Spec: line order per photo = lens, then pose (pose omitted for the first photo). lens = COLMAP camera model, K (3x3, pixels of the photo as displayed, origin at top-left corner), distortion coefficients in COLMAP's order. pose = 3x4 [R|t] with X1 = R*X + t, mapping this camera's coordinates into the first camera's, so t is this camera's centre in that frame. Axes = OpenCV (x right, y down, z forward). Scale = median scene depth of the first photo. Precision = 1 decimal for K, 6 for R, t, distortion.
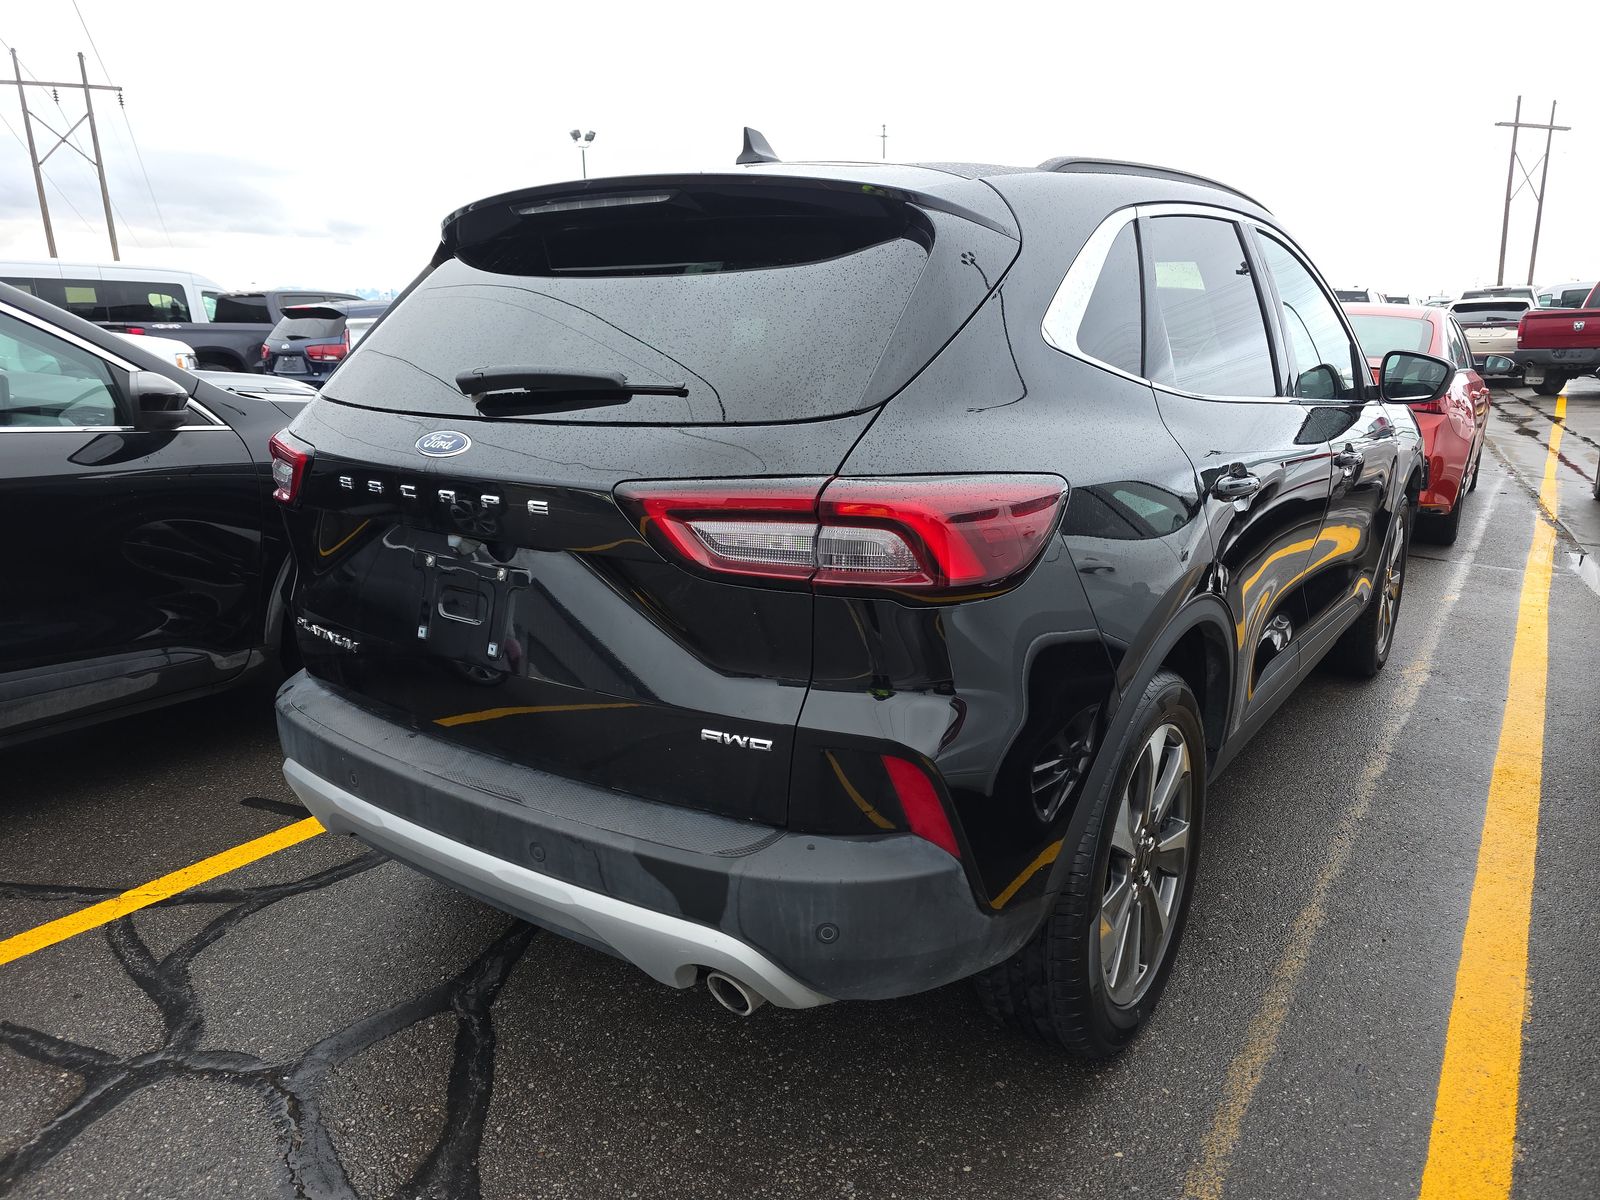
lens RADIAL K [[1081.5, 0, 770.6], [0, 1081.5, 608.8], [0, 0, 1]] dist [0.057509, -0.065974]
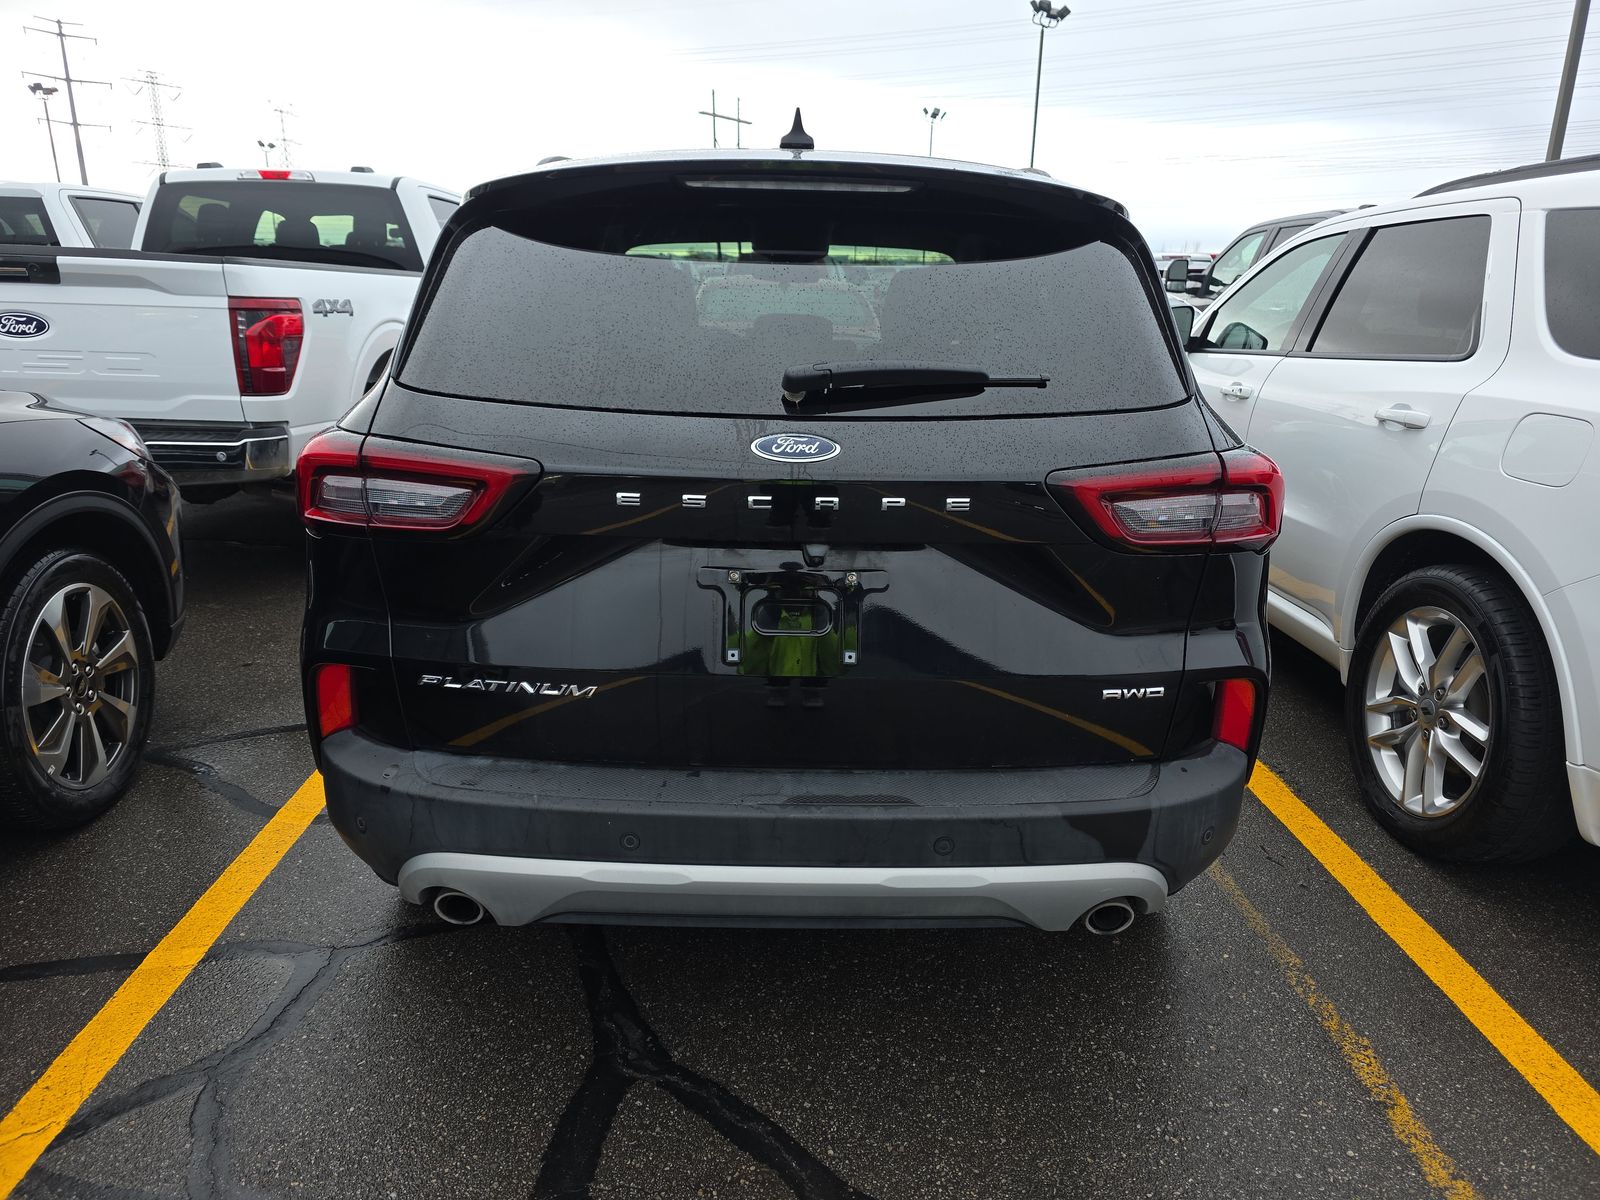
lens RADIAL K [[1086.0, 0, 800.0], [0, 1086.0, 600.0], [0, 0, 1]] dist [0.055806, -0.057487]
pose [[0.794219, -0.145009, 0.590075, -0.846782], [0.124415, 0.989341, 0.075669, -0.091431], [-0.594758, 0.013316, 0.803794, 0.254221]]
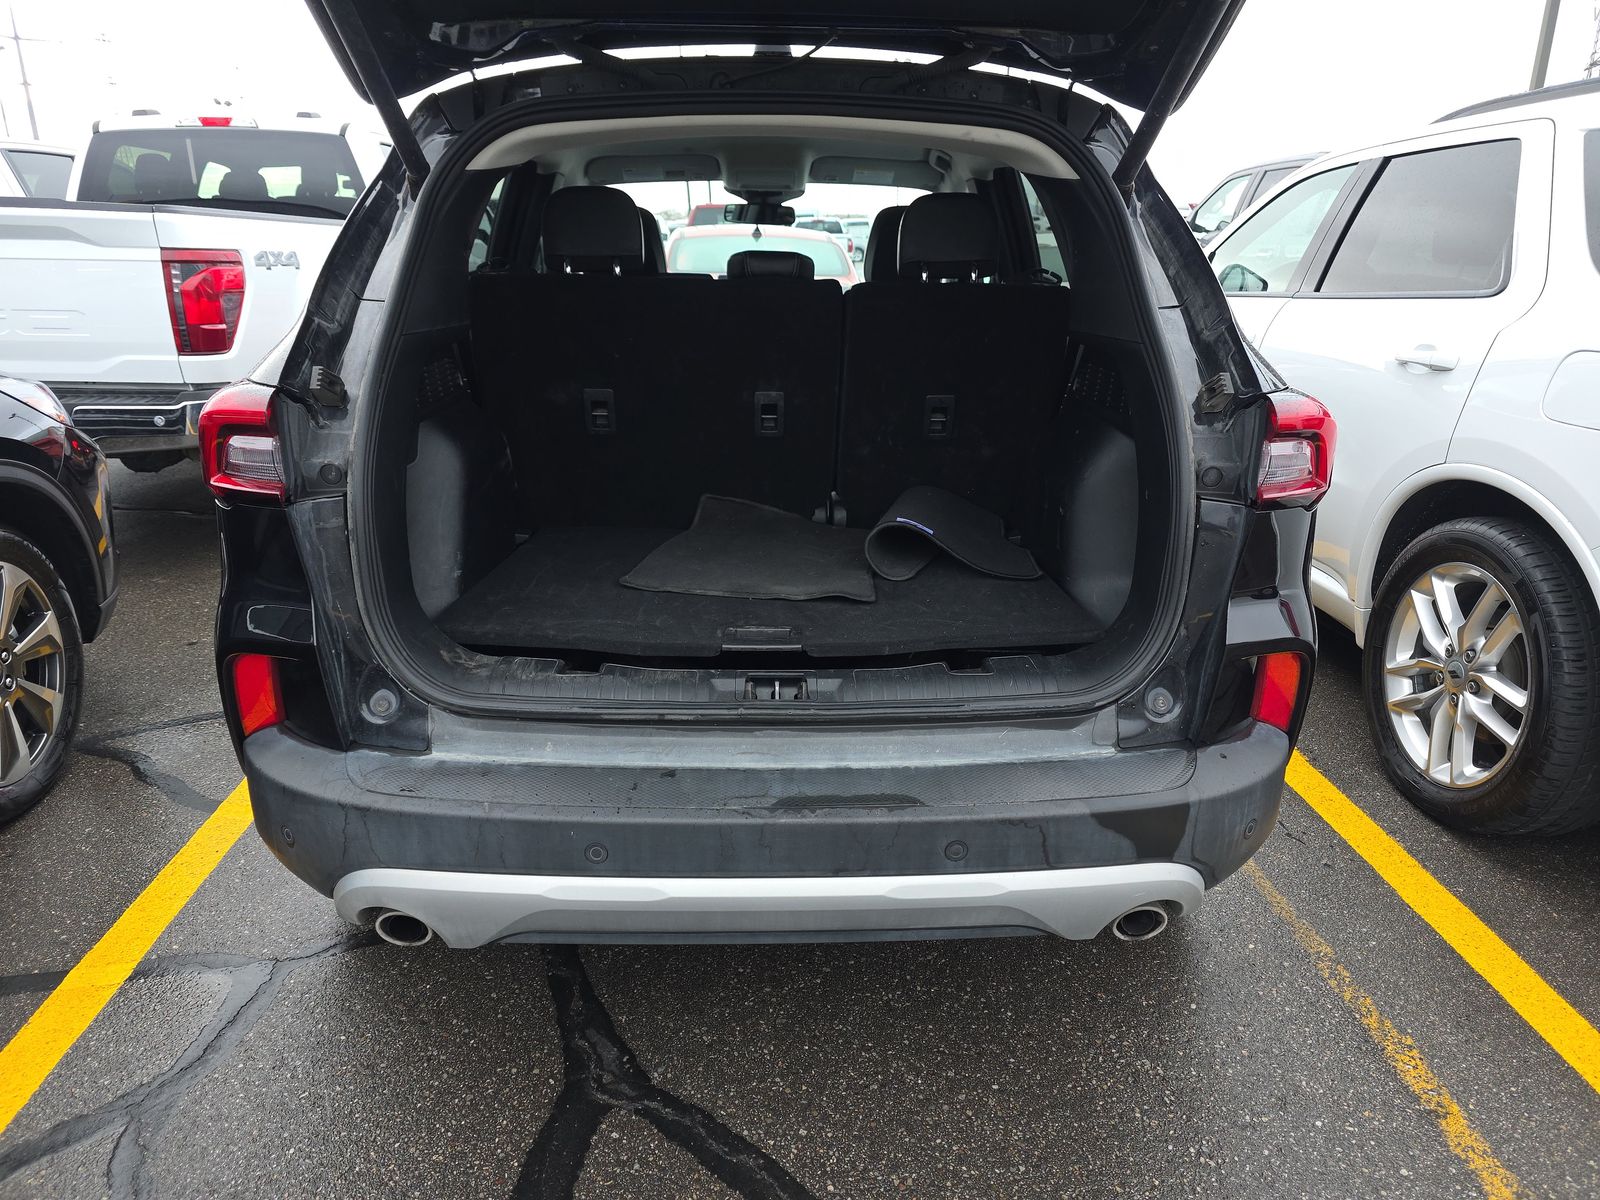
lens RADIAL K [[1086.1, 0, 795.2], [0, 1086.1, 592.7], [0, 0, 1]] dist [0.048001, -0.044802]
pose [[0.781816, -0.175927, 0.598175, -0.775102], [0.139293, 0.984403, 0.107464, -0.092093], [-0.607751, -0.000696, 0.794128, 0.362644]]
